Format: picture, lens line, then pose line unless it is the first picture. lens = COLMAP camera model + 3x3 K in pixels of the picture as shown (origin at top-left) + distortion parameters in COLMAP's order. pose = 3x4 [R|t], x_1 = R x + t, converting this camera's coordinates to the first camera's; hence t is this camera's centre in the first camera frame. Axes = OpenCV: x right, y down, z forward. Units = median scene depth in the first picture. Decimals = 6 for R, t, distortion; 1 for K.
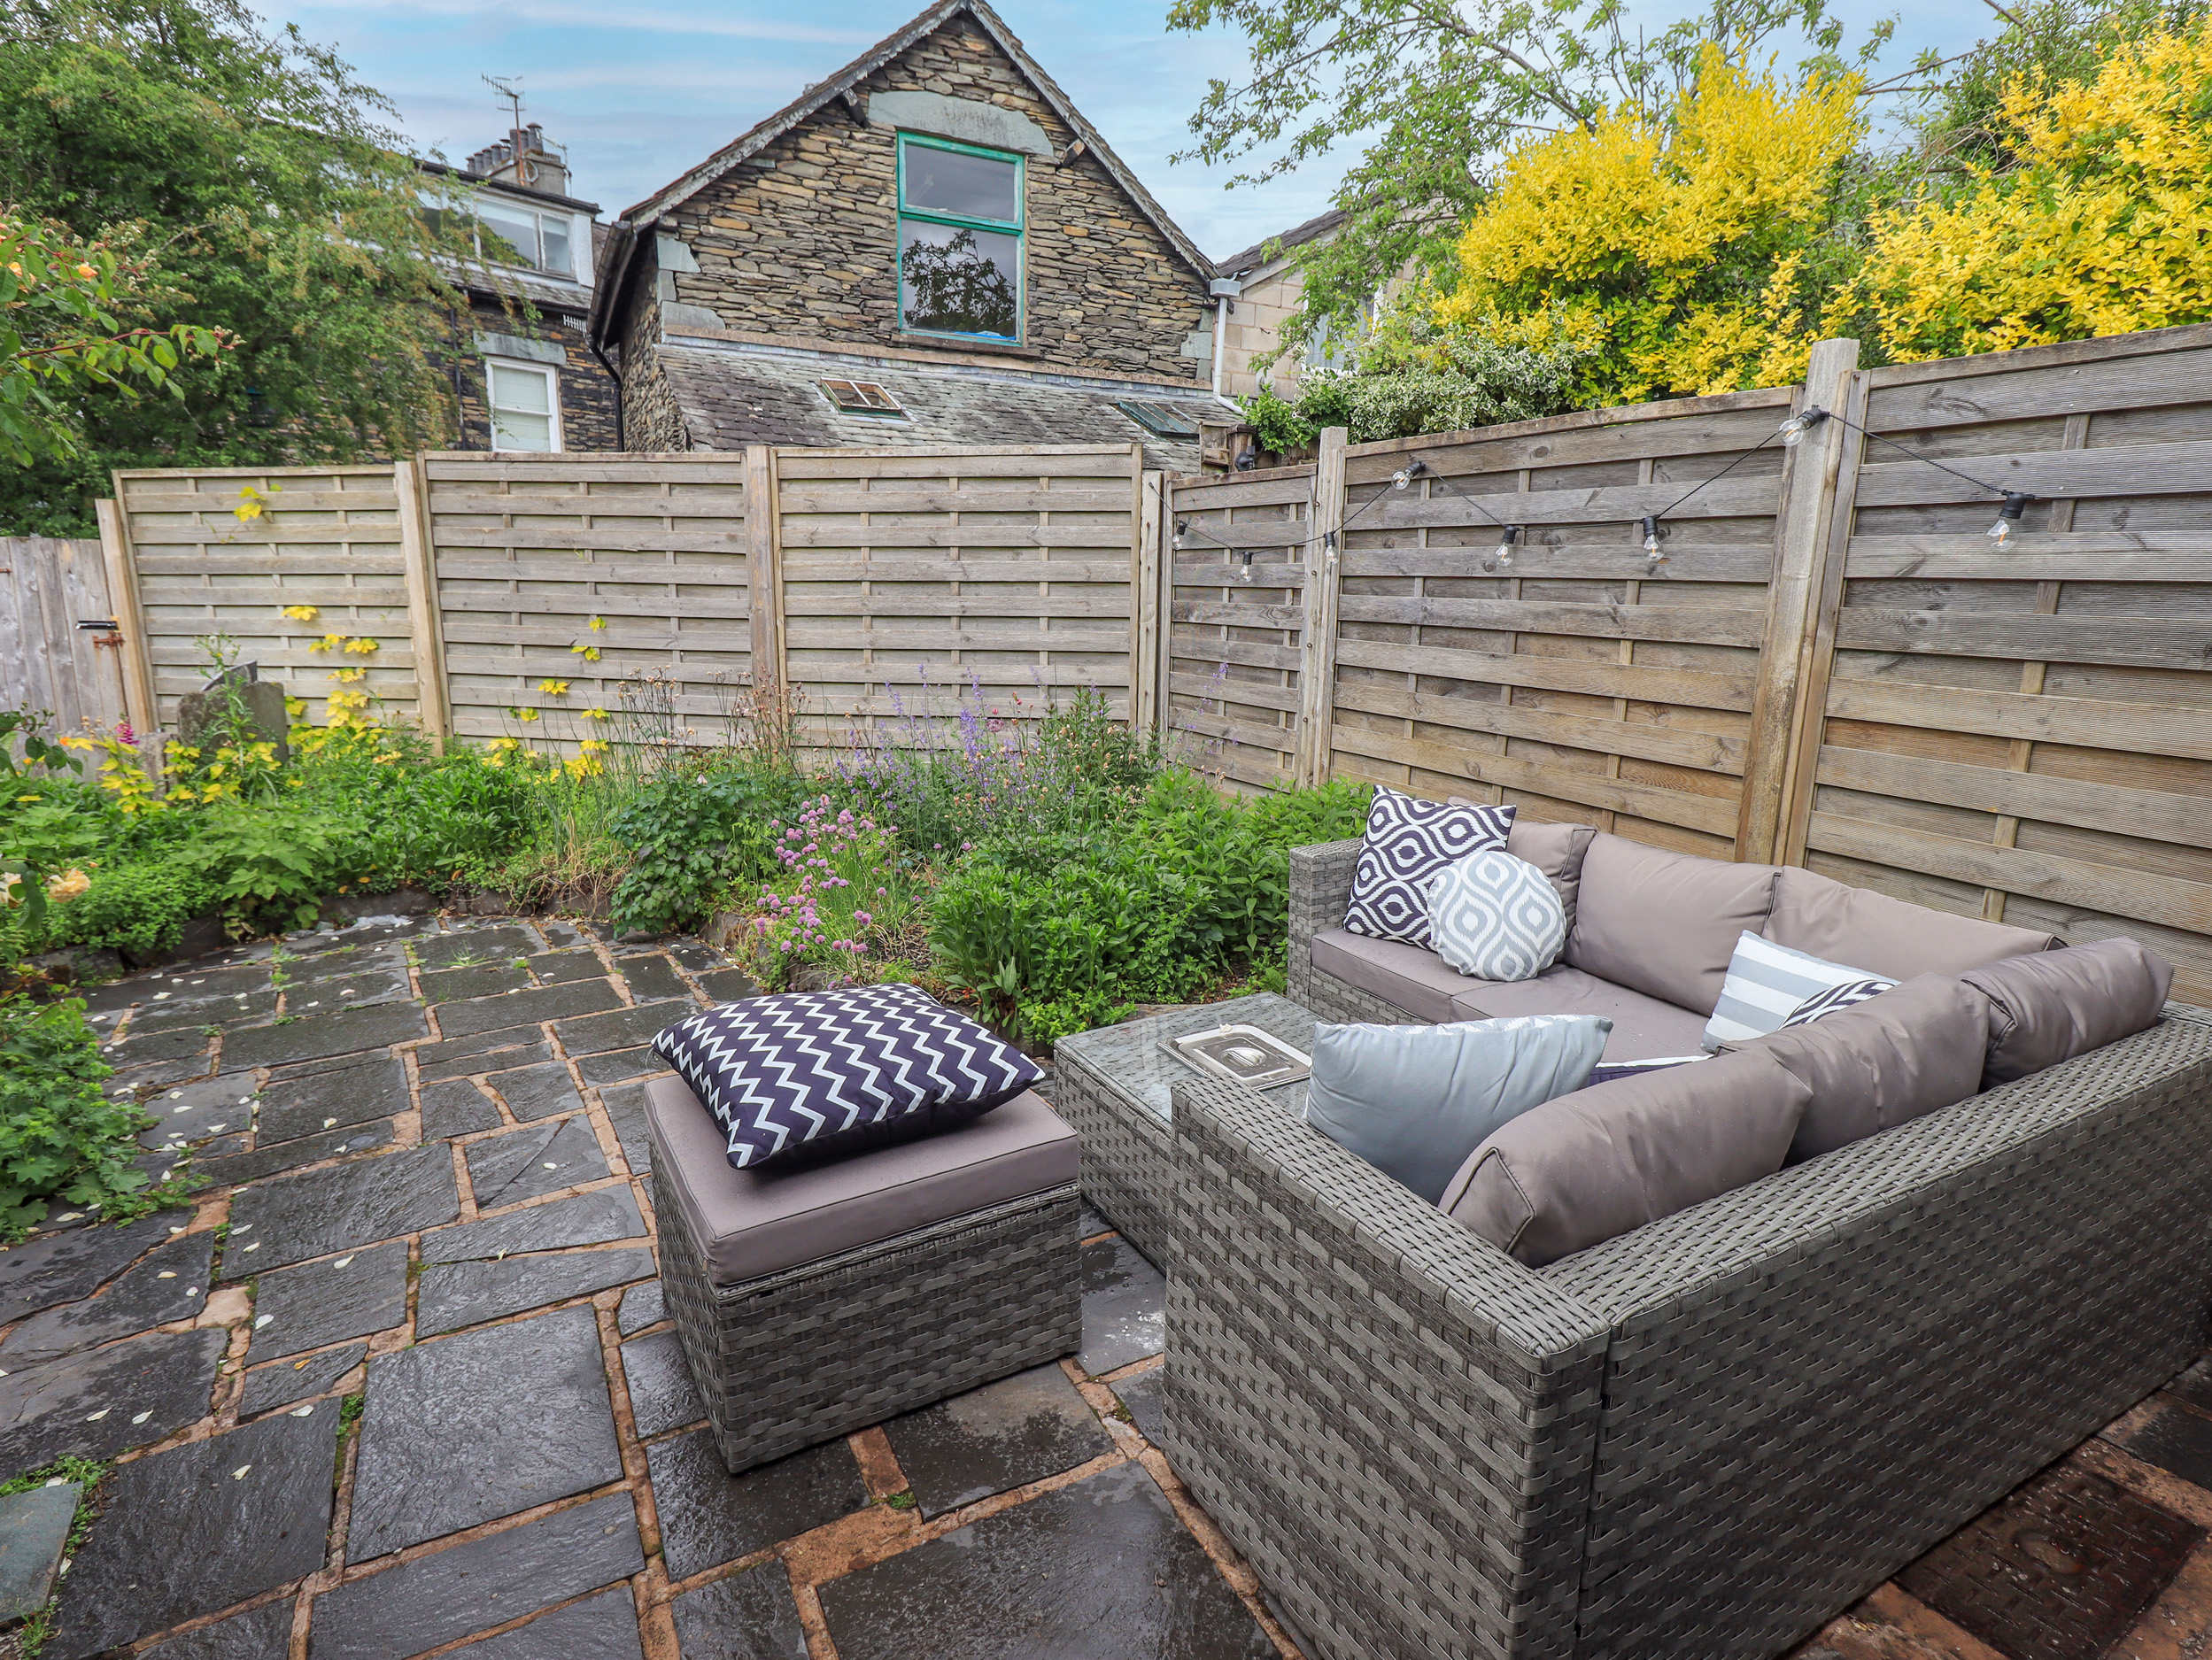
lens RADIAL K [[1097.2, 0, 1149.1], [0, 1097.2, 785.0], [0, 0, 1]] dist [-0.001216, -0.000444]
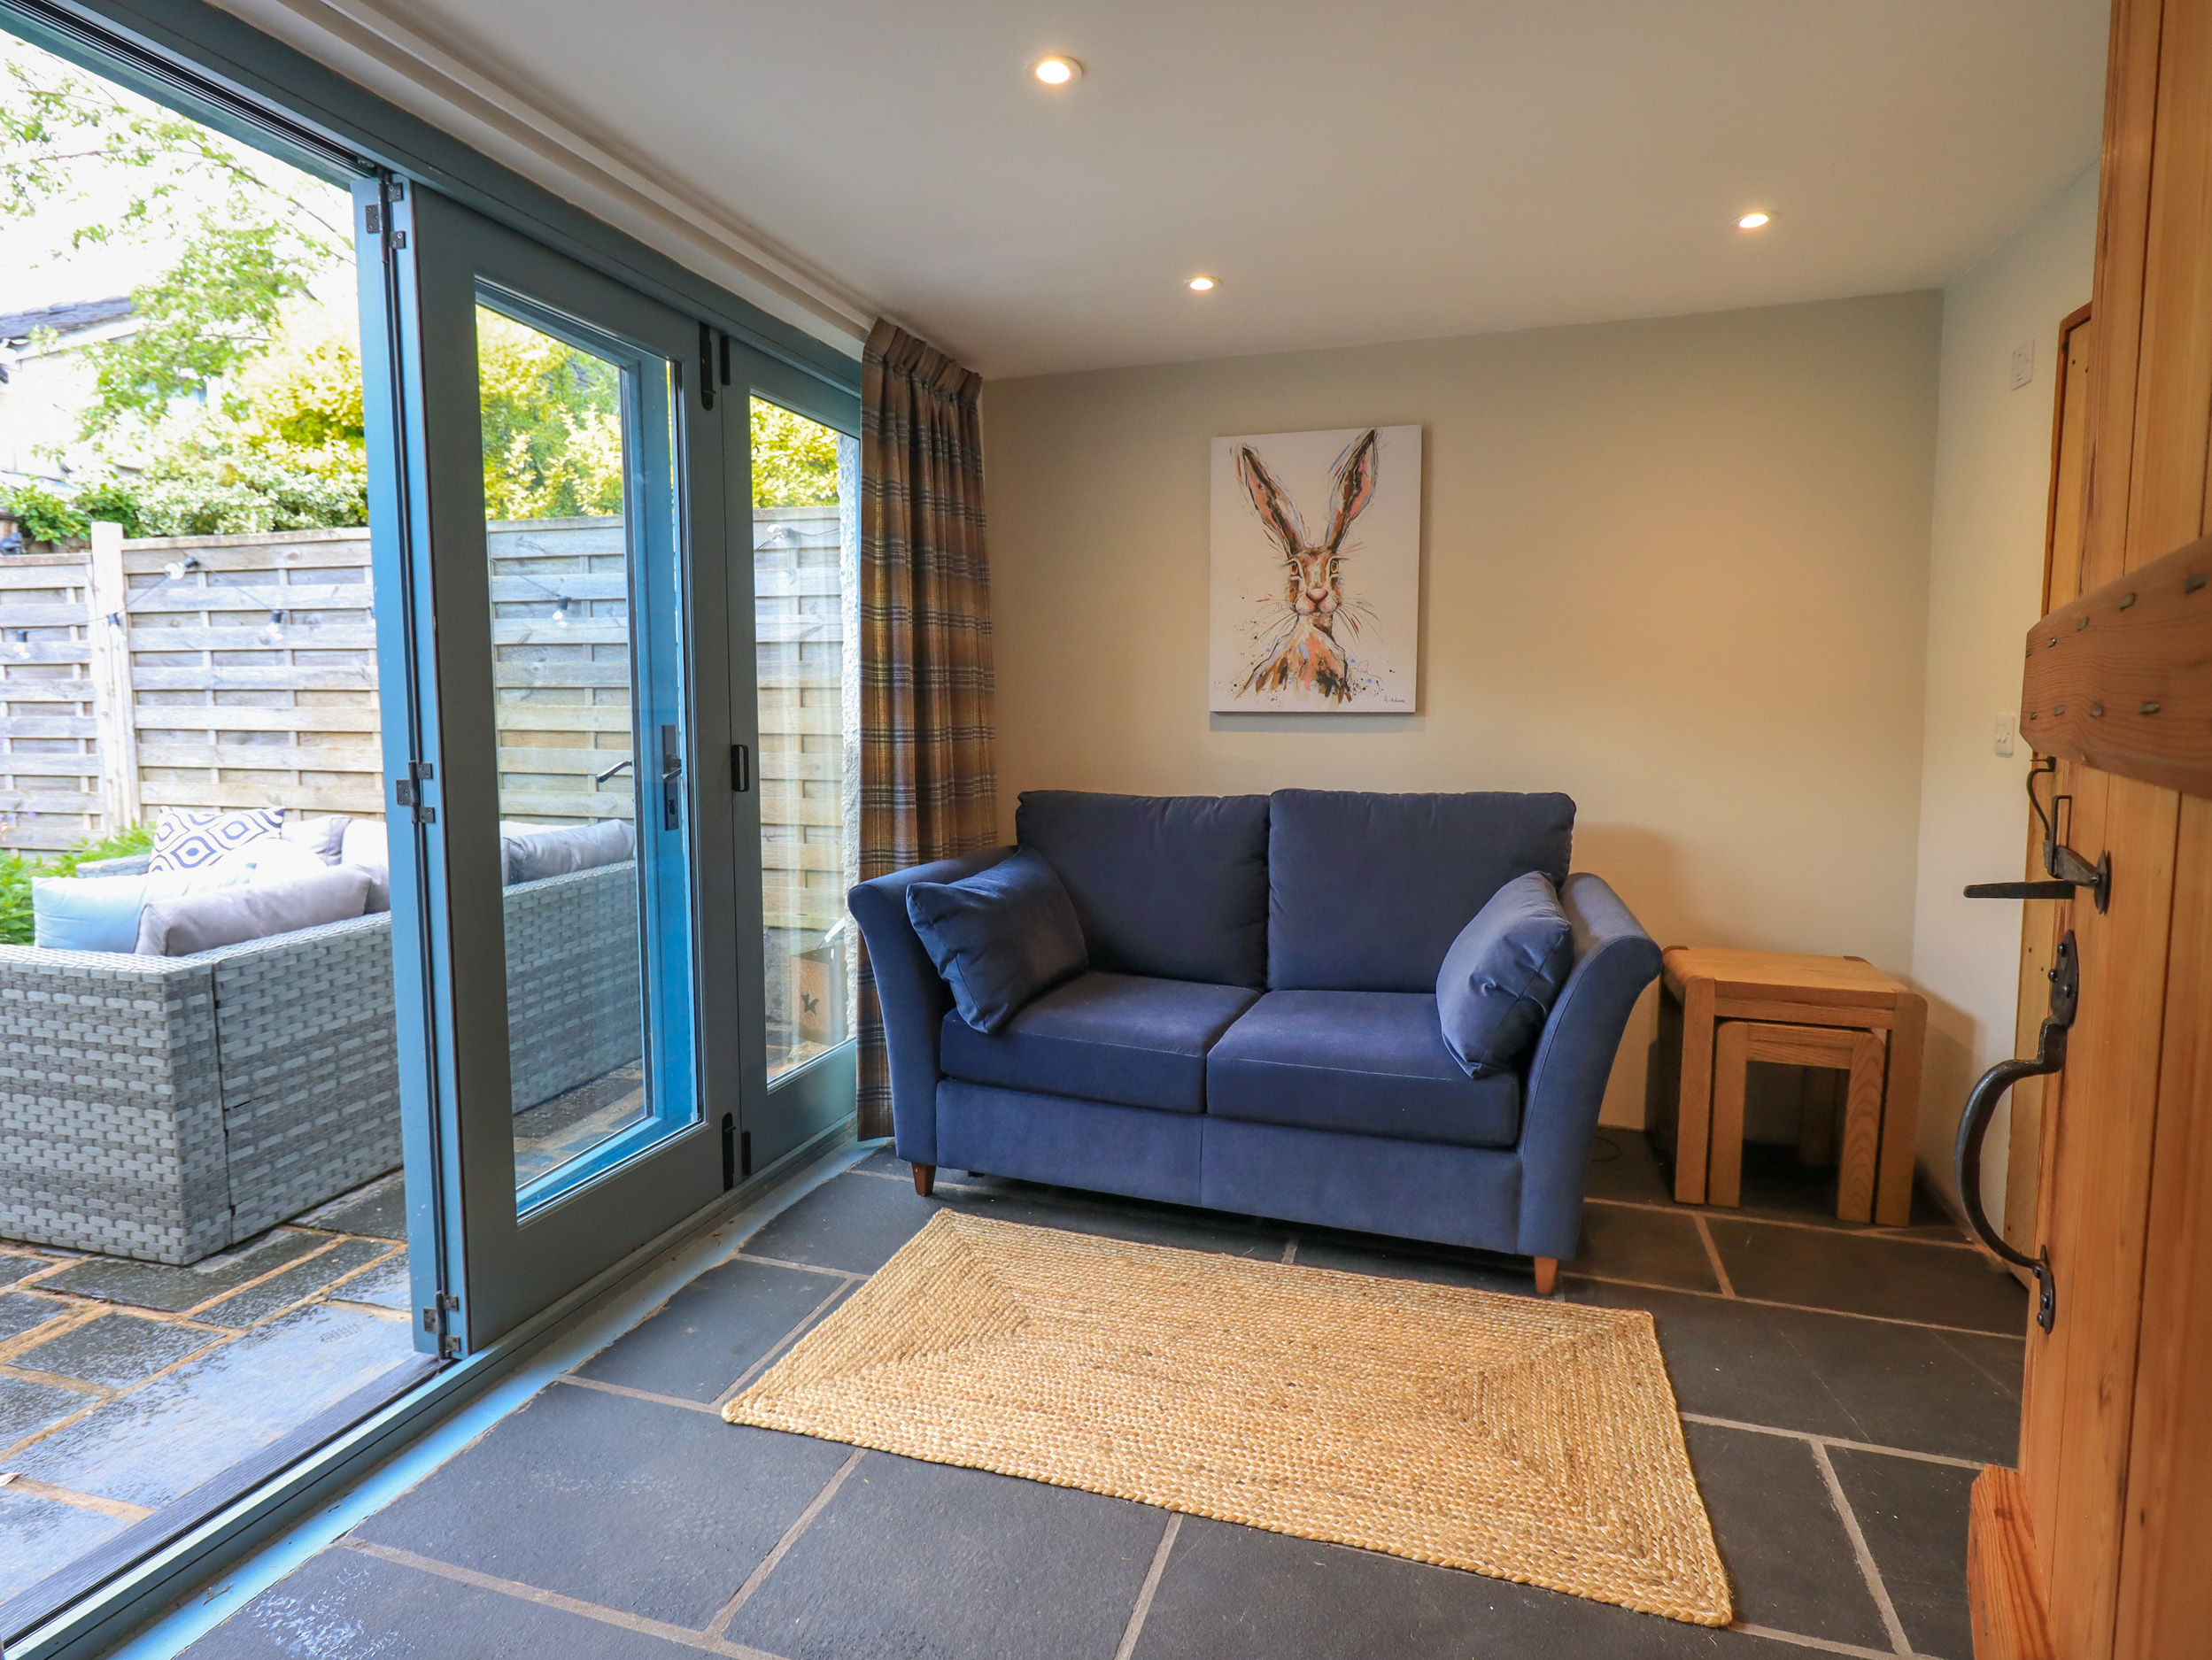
lens RADIAL K [[1165.6, 0, 1119.7], [0, 1165.6, 817.5], [0, 0, 1]] dist [0.002924, -0.000316]
pose [[0.704603, -0.086802, 0.704272, 0.028509], [0.146294, 0.988938, -0.024476, 0.159524], [-0.694357, 0.120277, 0.709508, -0.553187]]
